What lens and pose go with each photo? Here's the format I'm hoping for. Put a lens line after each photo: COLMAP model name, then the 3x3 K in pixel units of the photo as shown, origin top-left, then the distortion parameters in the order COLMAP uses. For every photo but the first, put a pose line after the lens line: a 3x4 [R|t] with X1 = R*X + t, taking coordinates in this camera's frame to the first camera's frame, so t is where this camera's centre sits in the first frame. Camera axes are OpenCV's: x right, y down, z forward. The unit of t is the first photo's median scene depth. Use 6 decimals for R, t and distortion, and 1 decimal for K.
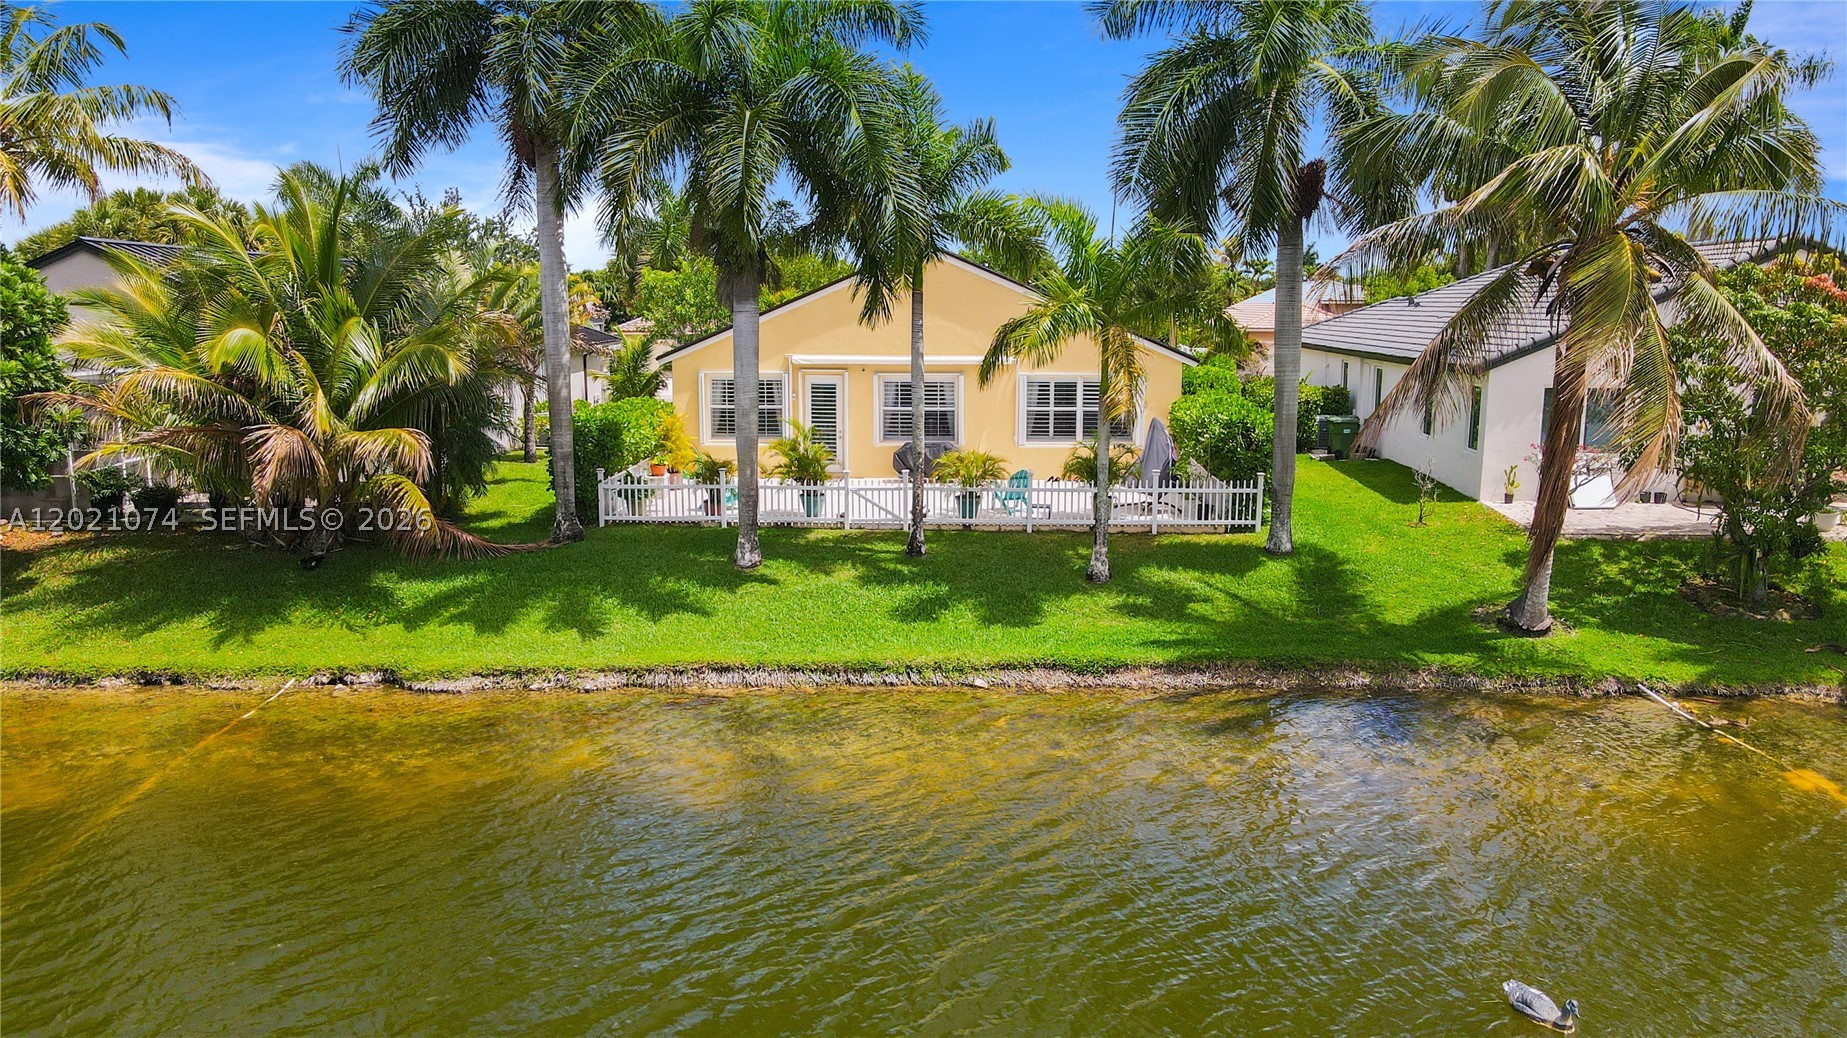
lens RADIAL K [[1381.5, 0, 921.4], [0, 1381.5, 520.5], [0, 0, 1]] dist [0.016093, 0.009534]
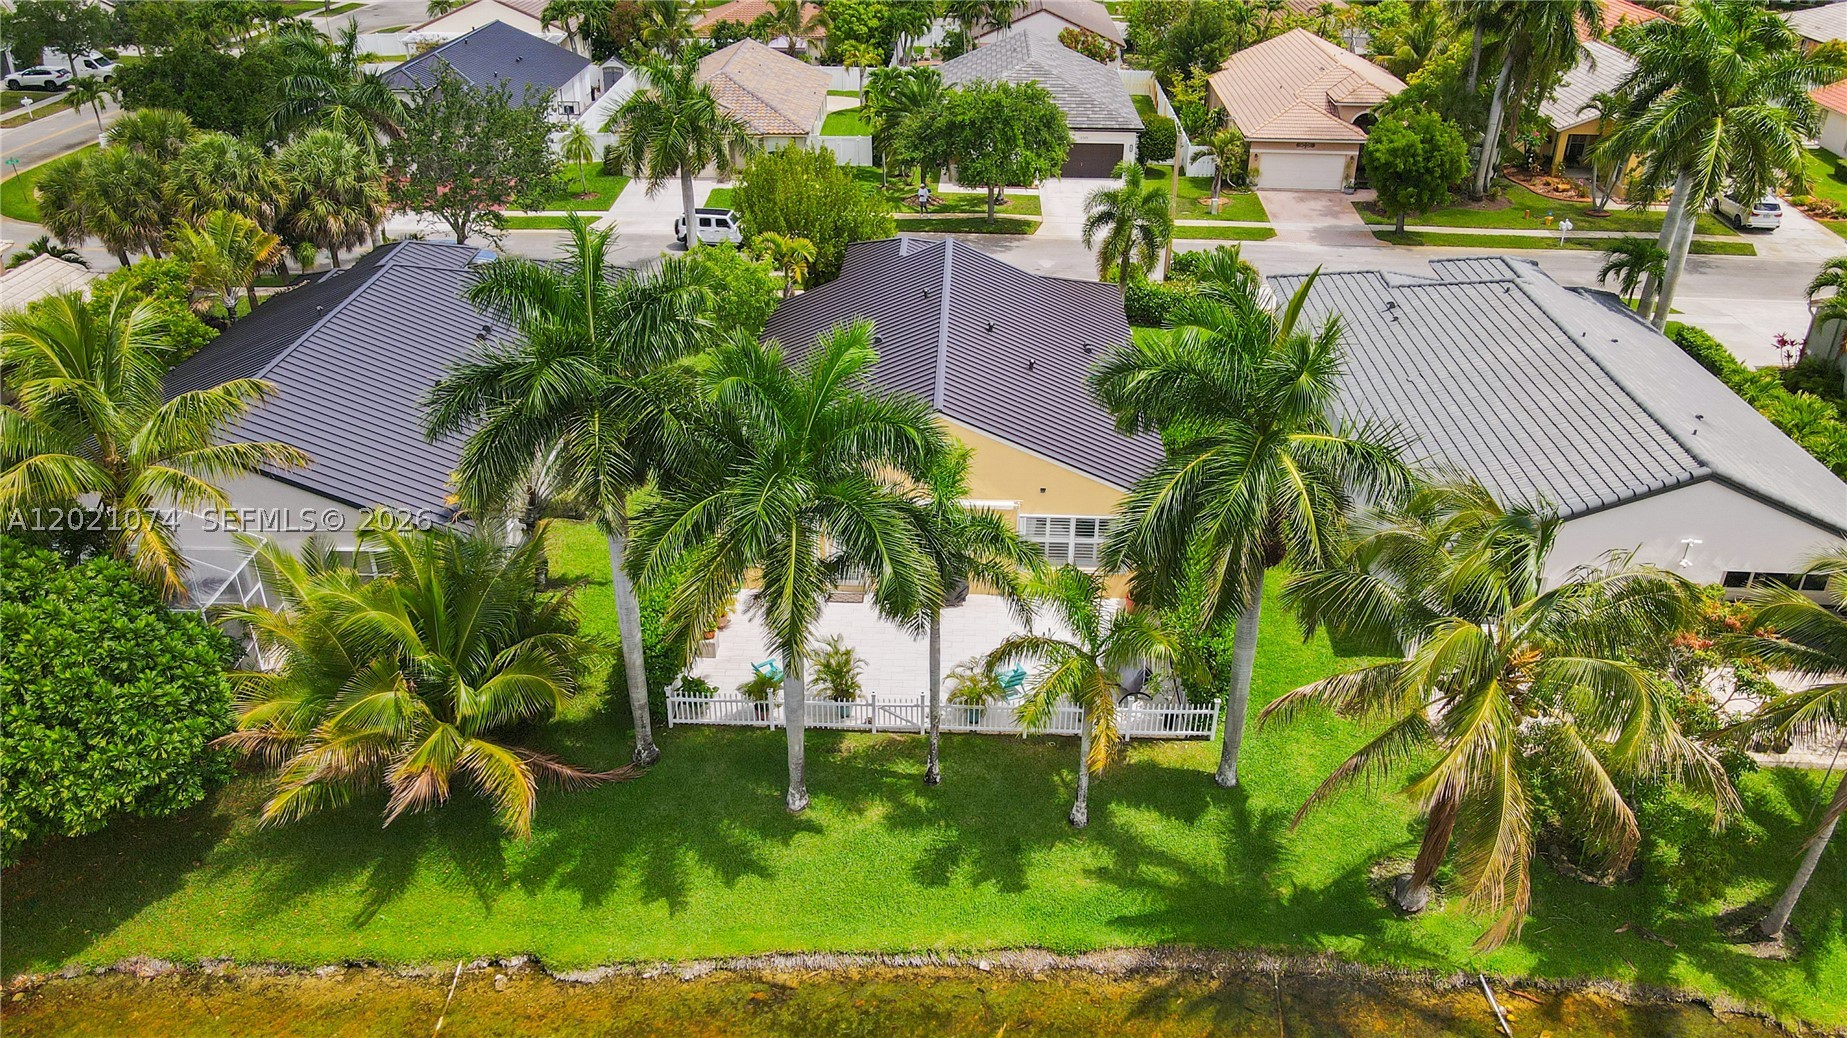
lens RADIAL K [[1381.5, 0, 920.4], [0, 1381.5, 523.1], [0, 0, 1]] dist [0.016093, 0.009534]
pose [[0.999987, 0.000499, 0.005156, -0.022431], [-0.002101, 0.948900, 0.315570, -0.630855], [-0.004735, -0.315576, 0.948888, -0.105657]]
